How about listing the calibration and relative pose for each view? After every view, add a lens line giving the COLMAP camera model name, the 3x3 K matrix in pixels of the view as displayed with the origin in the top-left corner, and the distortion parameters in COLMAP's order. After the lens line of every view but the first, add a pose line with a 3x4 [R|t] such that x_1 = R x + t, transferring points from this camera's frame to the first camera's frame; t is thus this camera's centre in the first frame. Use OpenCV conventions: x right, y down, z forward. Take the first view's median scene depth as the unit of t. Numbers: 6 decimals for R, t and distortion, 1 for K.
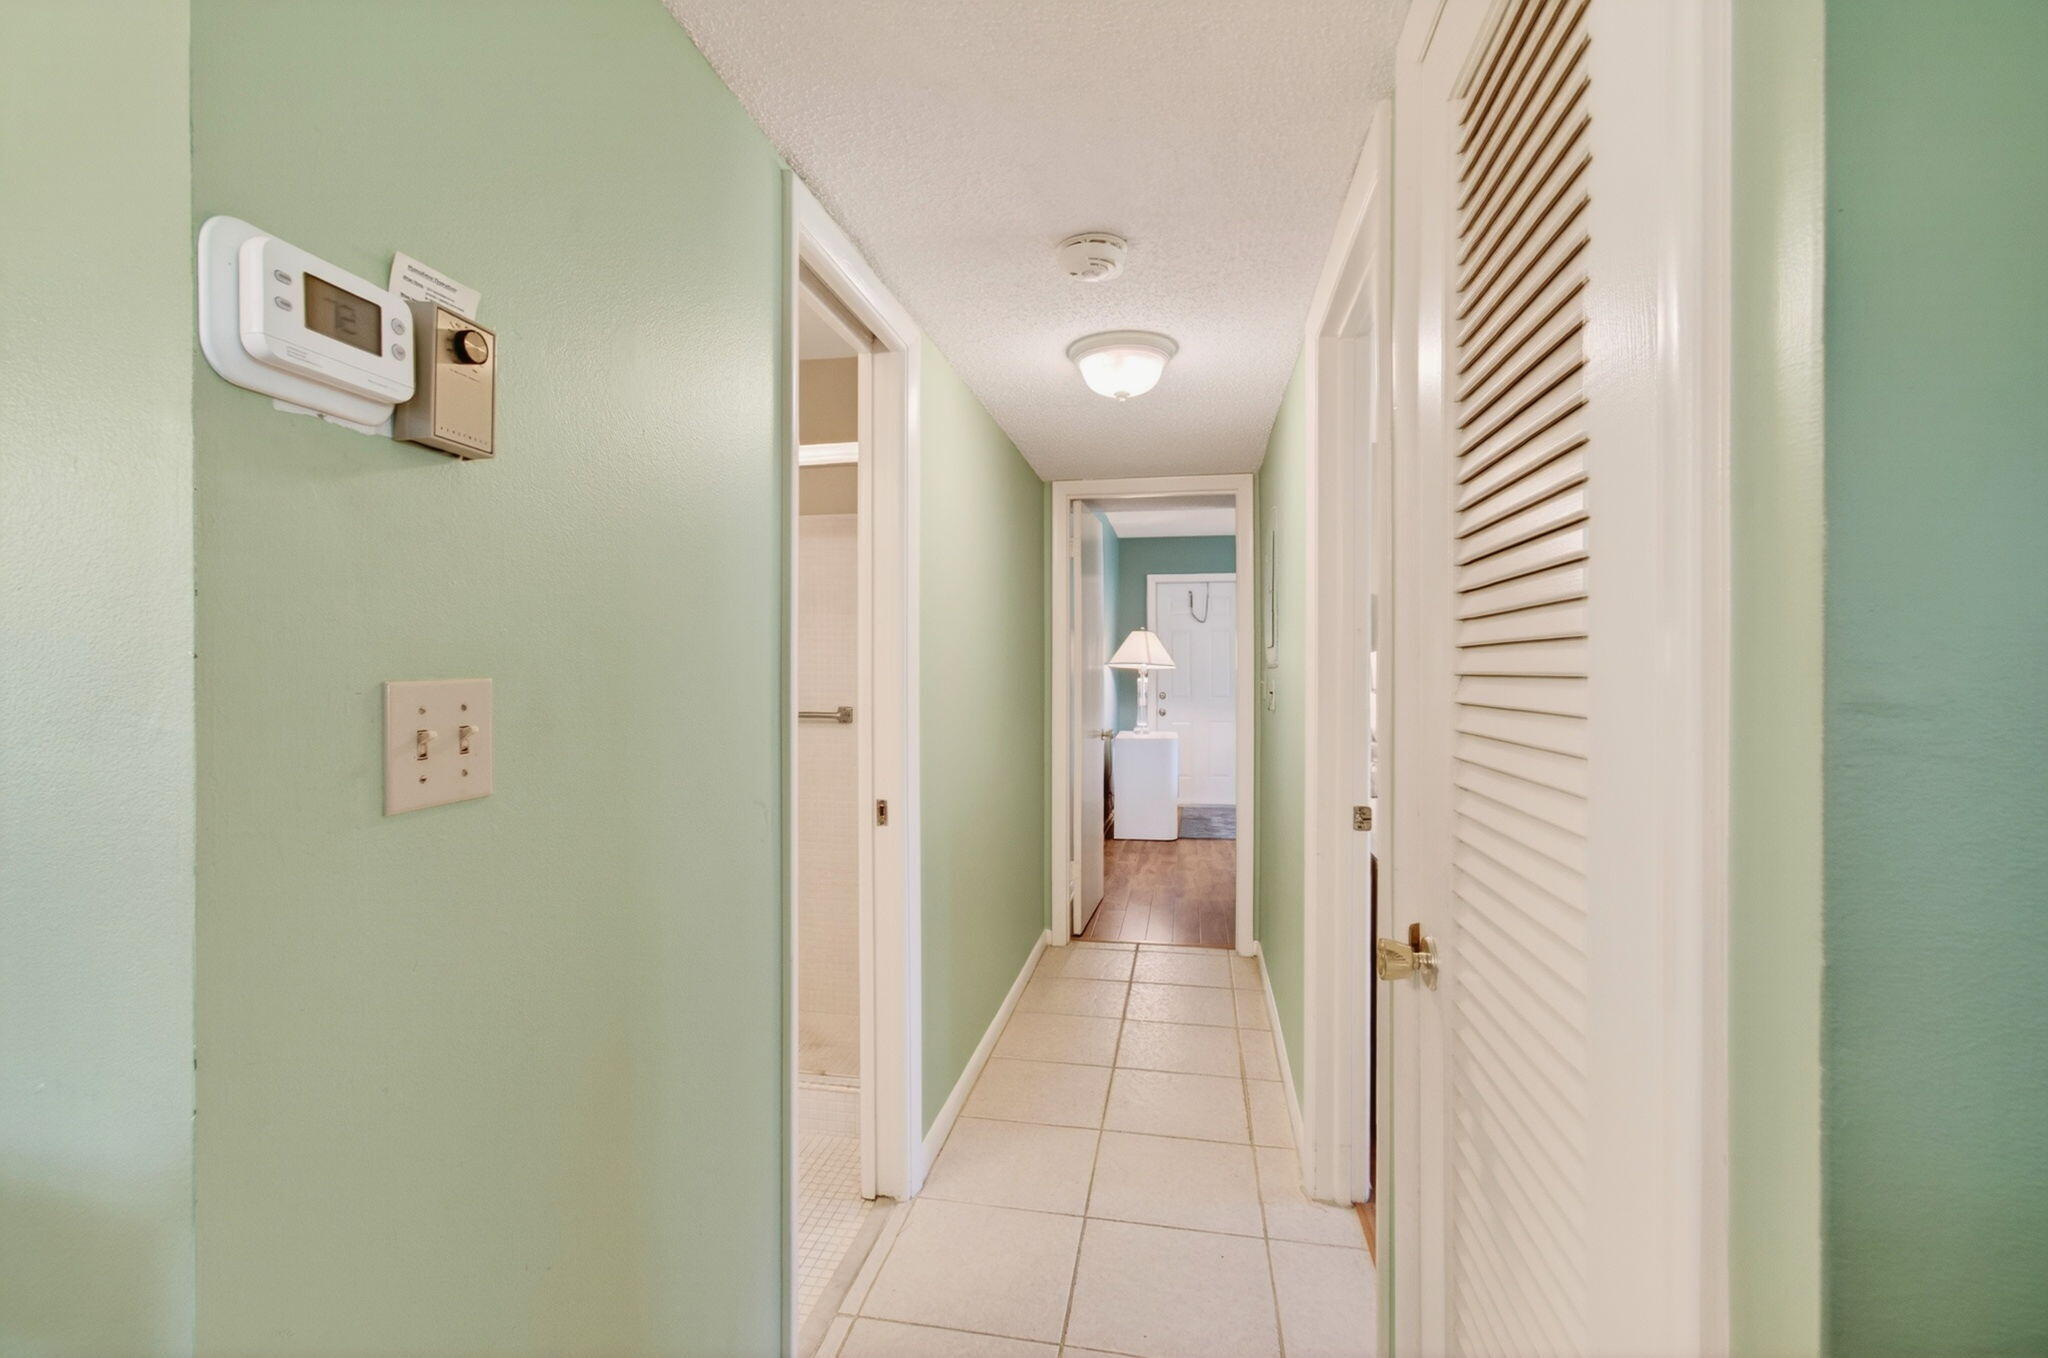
lens RADIAL K [[912.9, 0, 1022.5], [0, 912.9, 679.4], [0, 0, 1]] dist [0.000147, -0.000085]
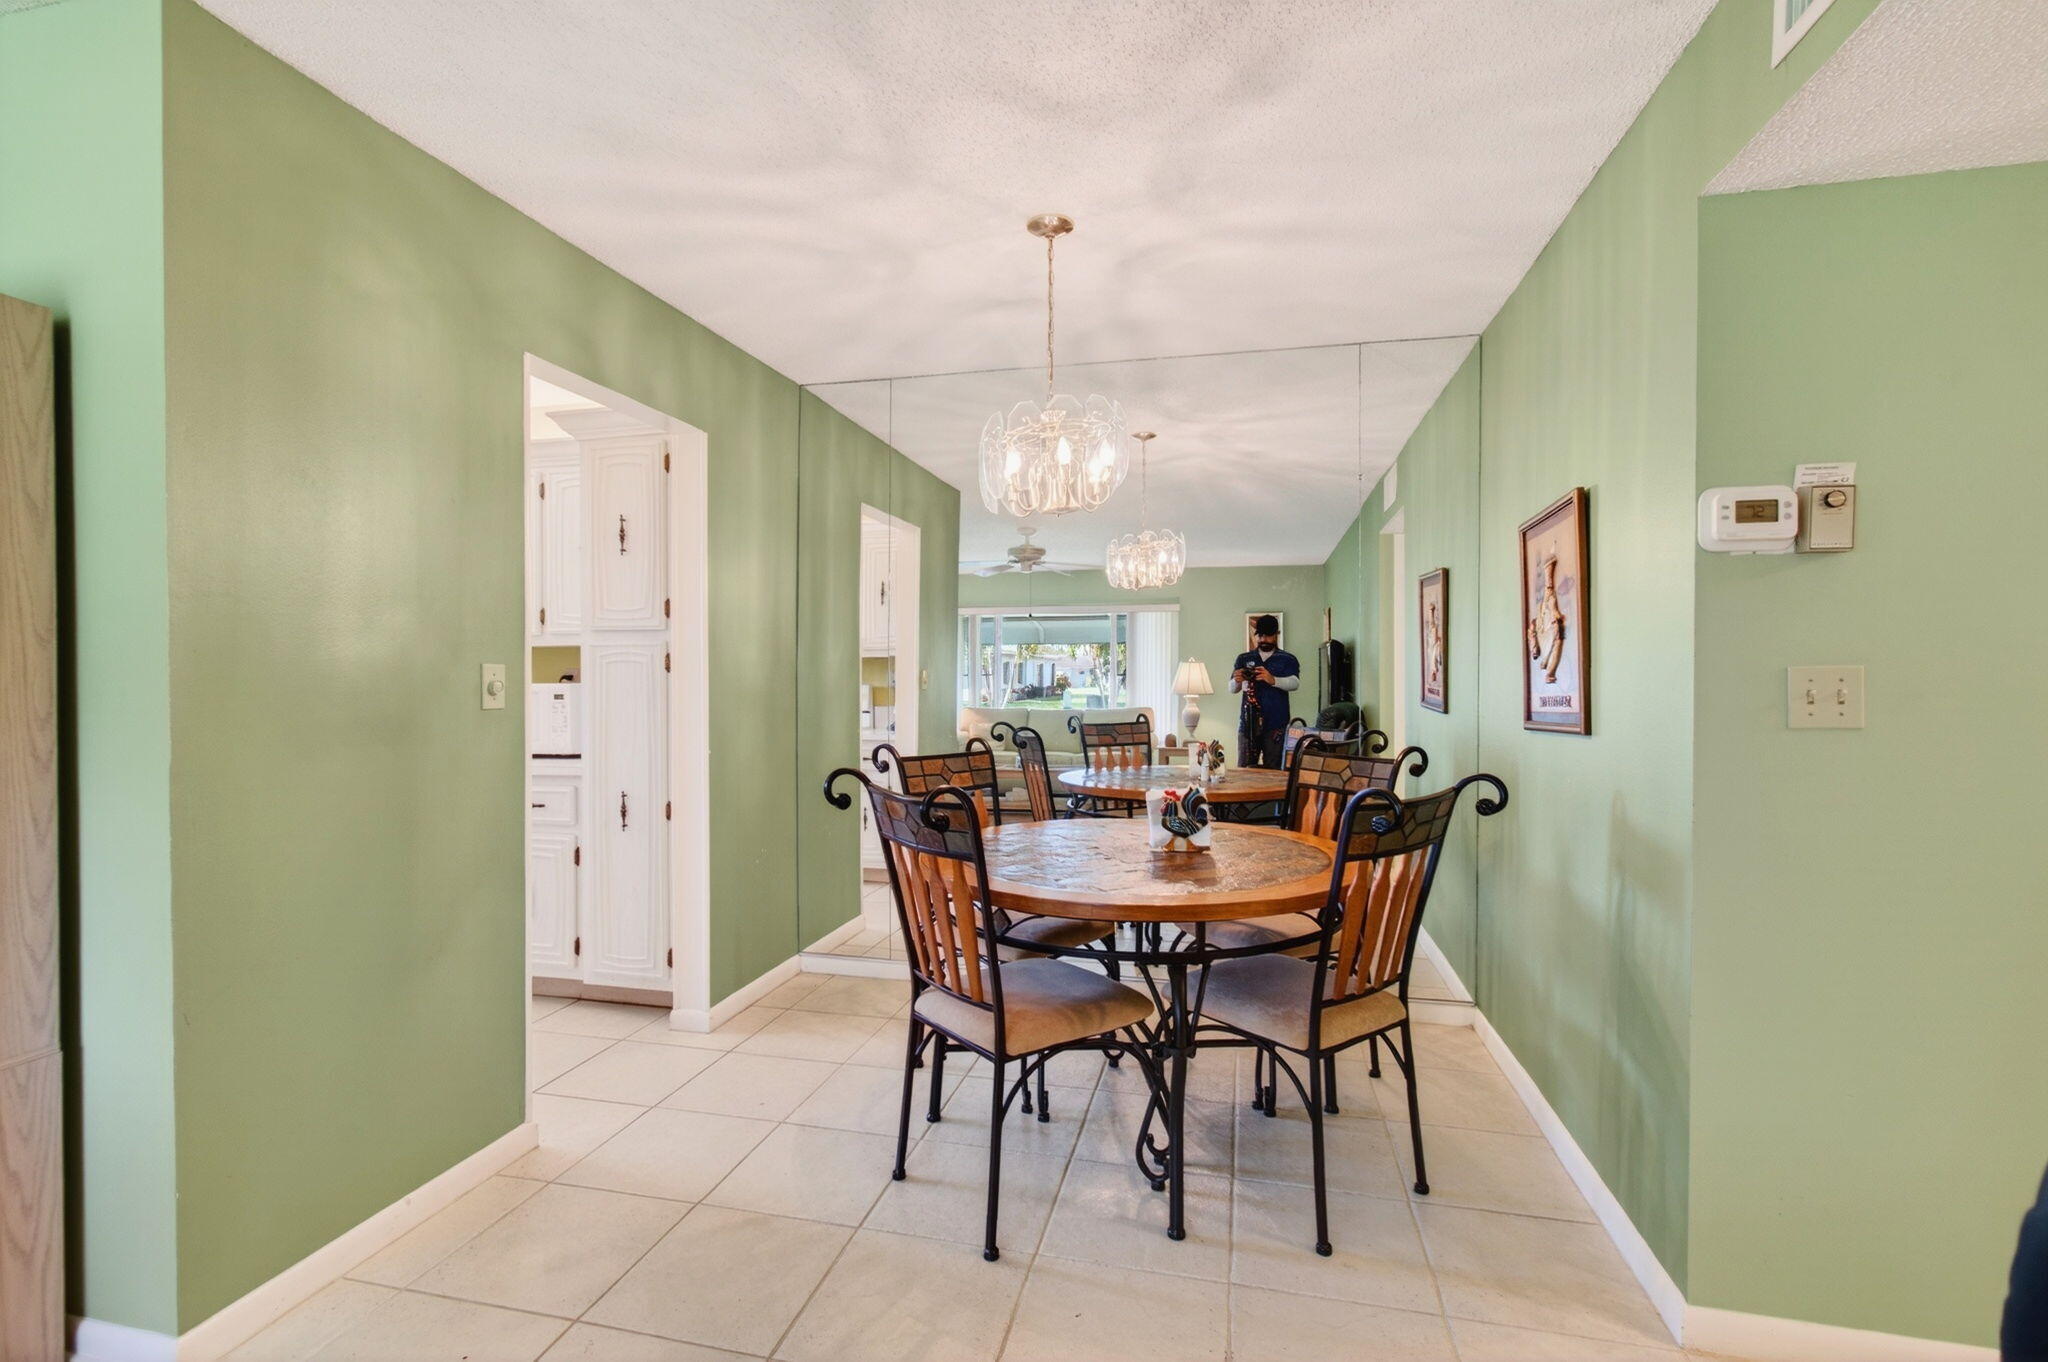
lens RADIAL K [[912.9, 0, 1027.4], [0, 912.9, 677.6], [0, 0, 1]] dist [0.000147, -0.000085]
pose [[-0.051721, 0.005918, -0.998644, 1.538018], [-0.010192, 0.999927, 0.006454, 0.033039], [0.998610, 0.010512, -0.051657, -0.680484]]
